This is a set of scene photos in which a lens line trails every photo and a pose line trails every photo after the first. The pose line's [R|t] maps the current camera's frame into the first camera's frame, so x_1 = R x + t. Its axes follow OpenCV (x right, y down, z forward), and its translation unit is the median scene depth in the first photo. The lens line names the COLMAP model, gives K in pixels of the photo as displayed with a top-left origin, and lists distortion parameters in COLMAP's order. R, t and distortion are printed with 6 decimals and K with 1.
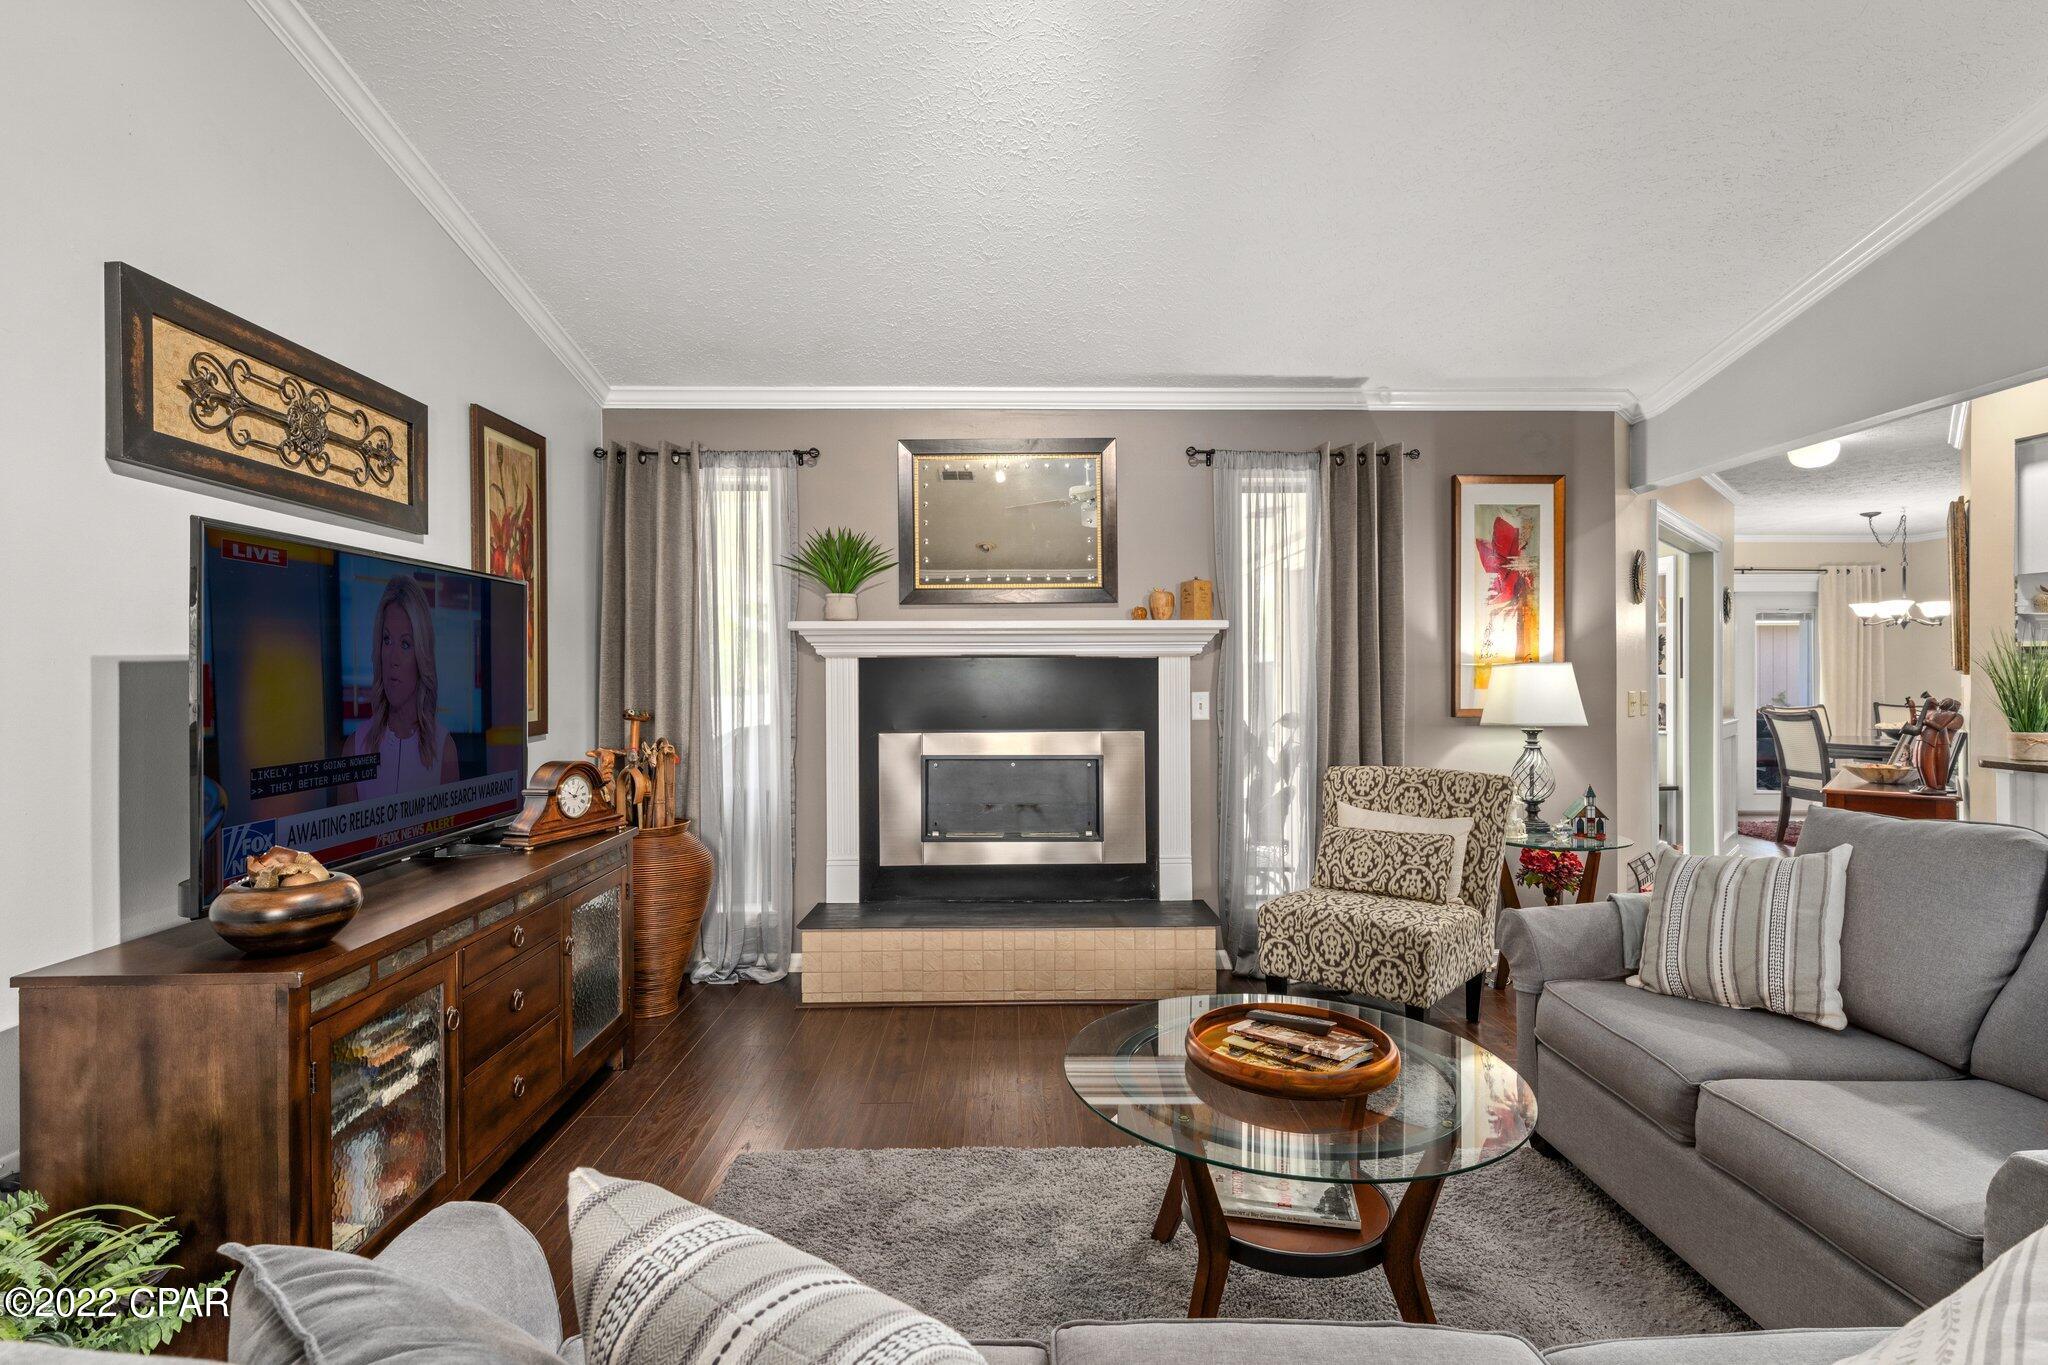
lens RADIAL K [[993.6, 0, 1035.3], [0, 993.6, 671.4], [0, 0, 1]] dist [0.002186, 0.000364]
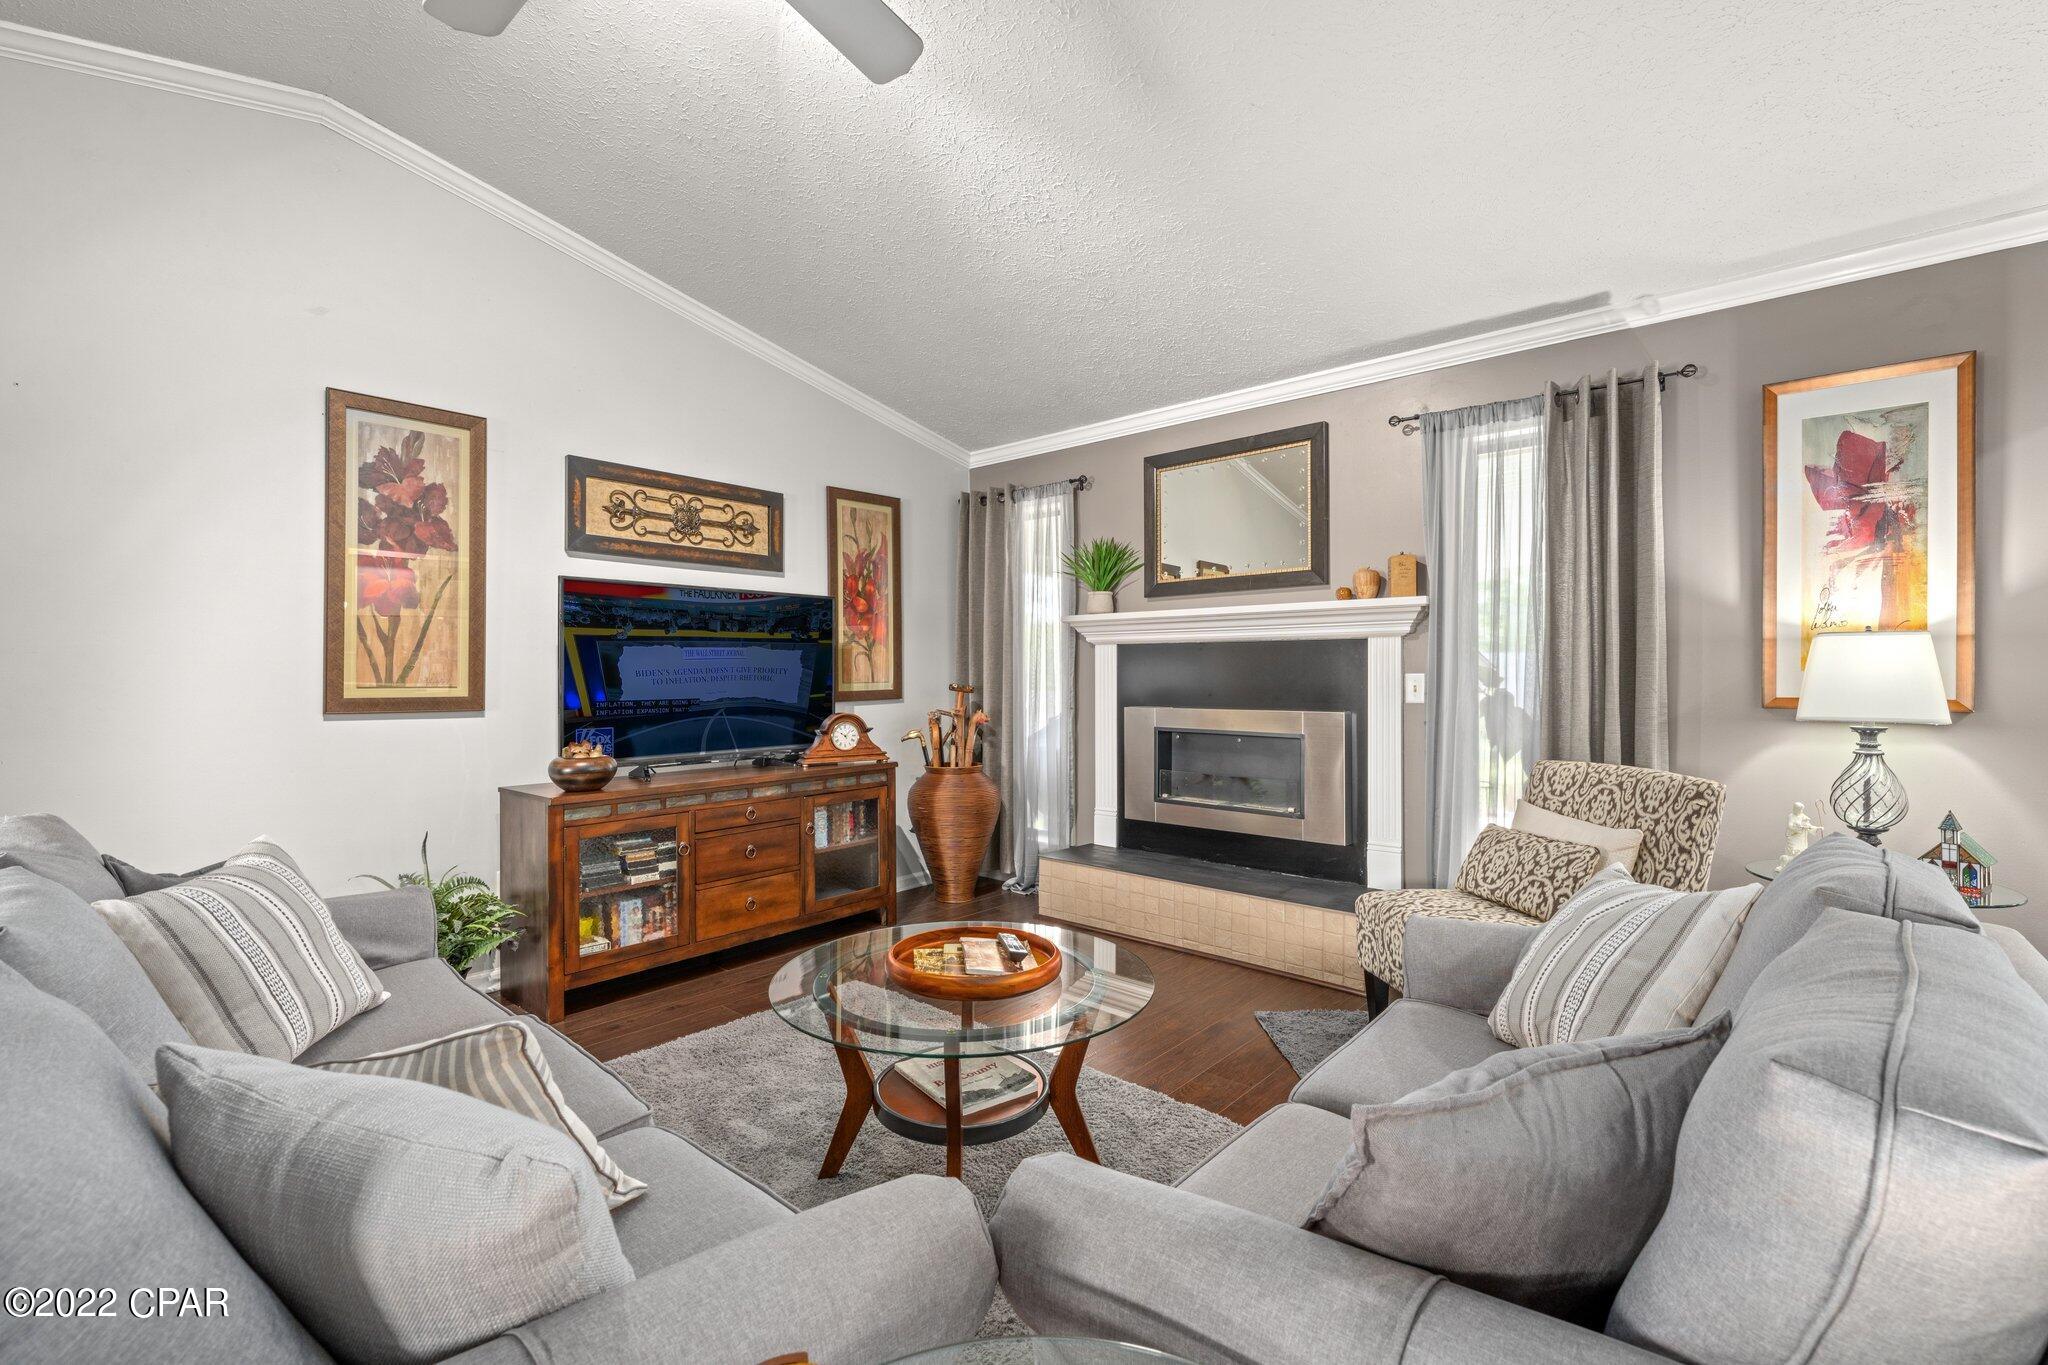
lens RADIAL K [[905.8, 0, 1027.2], [0, 905.8, 668.5], [0, 0, 1]] dist [-0.000380, 0.000837]
pose [[0.733440, -0.001143, -0.679753, 0.500810], [0.001087, 0.999999, -0.000507, 0.016539], [0.679754, -0.000367, 0.733440, 0.125329]]
